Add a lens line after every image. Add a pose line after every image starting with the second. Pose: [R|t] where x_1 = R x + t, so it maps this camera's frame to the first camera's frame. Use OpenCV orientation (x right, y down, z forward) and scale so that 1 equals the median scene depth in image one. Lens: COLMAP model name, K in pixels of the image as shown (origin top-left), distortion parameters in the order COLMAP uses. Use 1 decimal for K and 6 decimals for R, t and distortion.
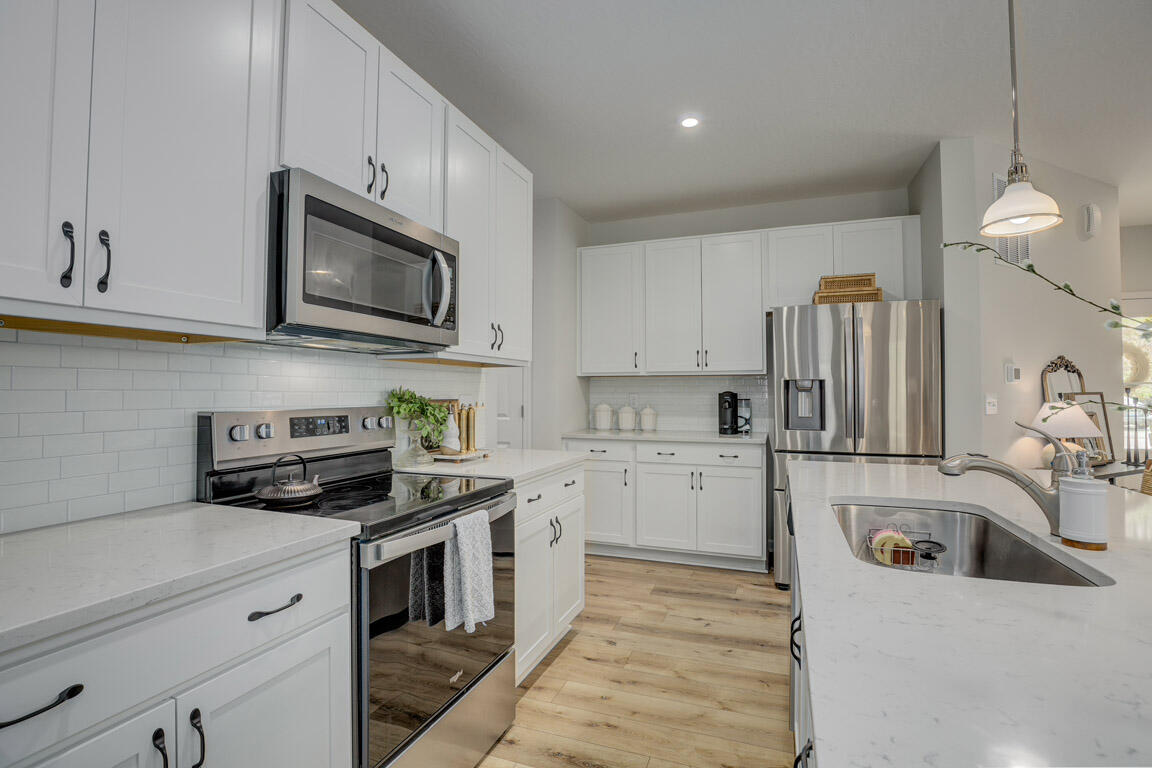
lens RADIAL K [[541.2, 0, 576.0], [0, 541.2, 384.0], [0, 0, 1]] dist [-0.001917, -0.000268]
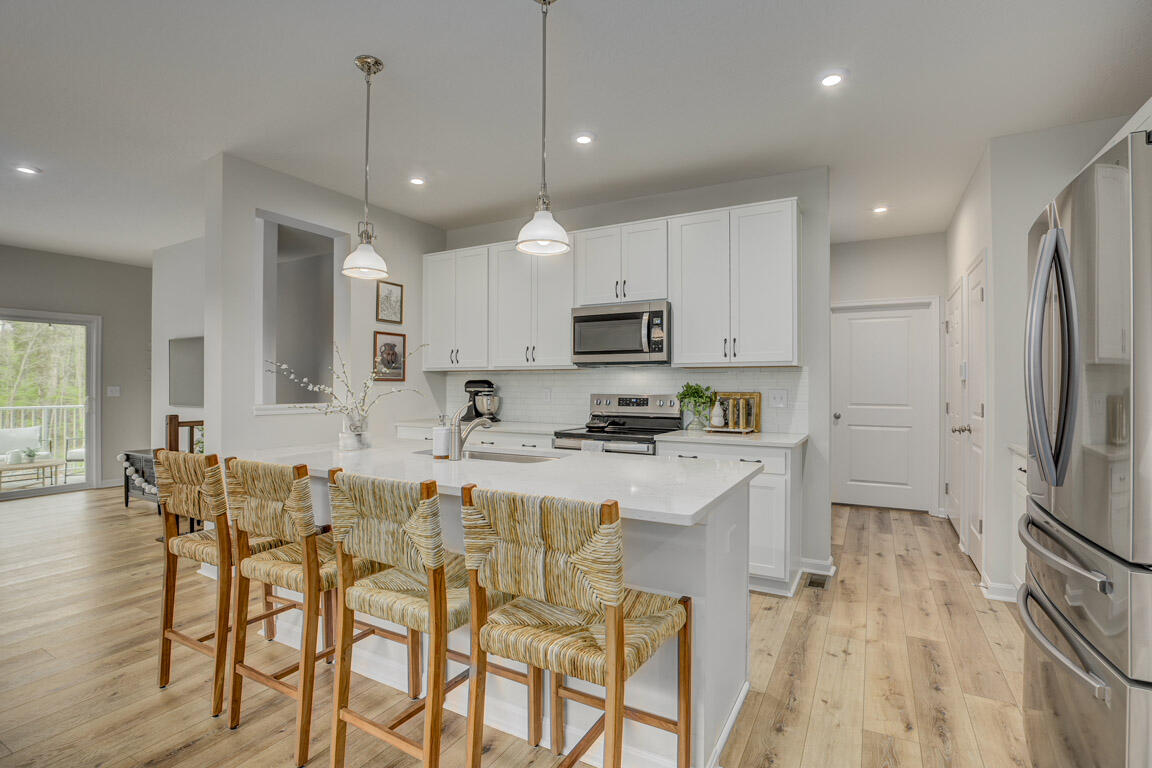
lens RADIAL K [[541.2, 0, 576.0], [0, 541.2, 384.0], [0, 0, 1]] dist [-0.001917, -0.000268]
pose [[-0.142404, -0.000985, -0.989808, 1.450509], [0.013121, 0.999910, -0.002883, 0.004179], [0.989722, -0.013398, -0.142378, 0.890533]]
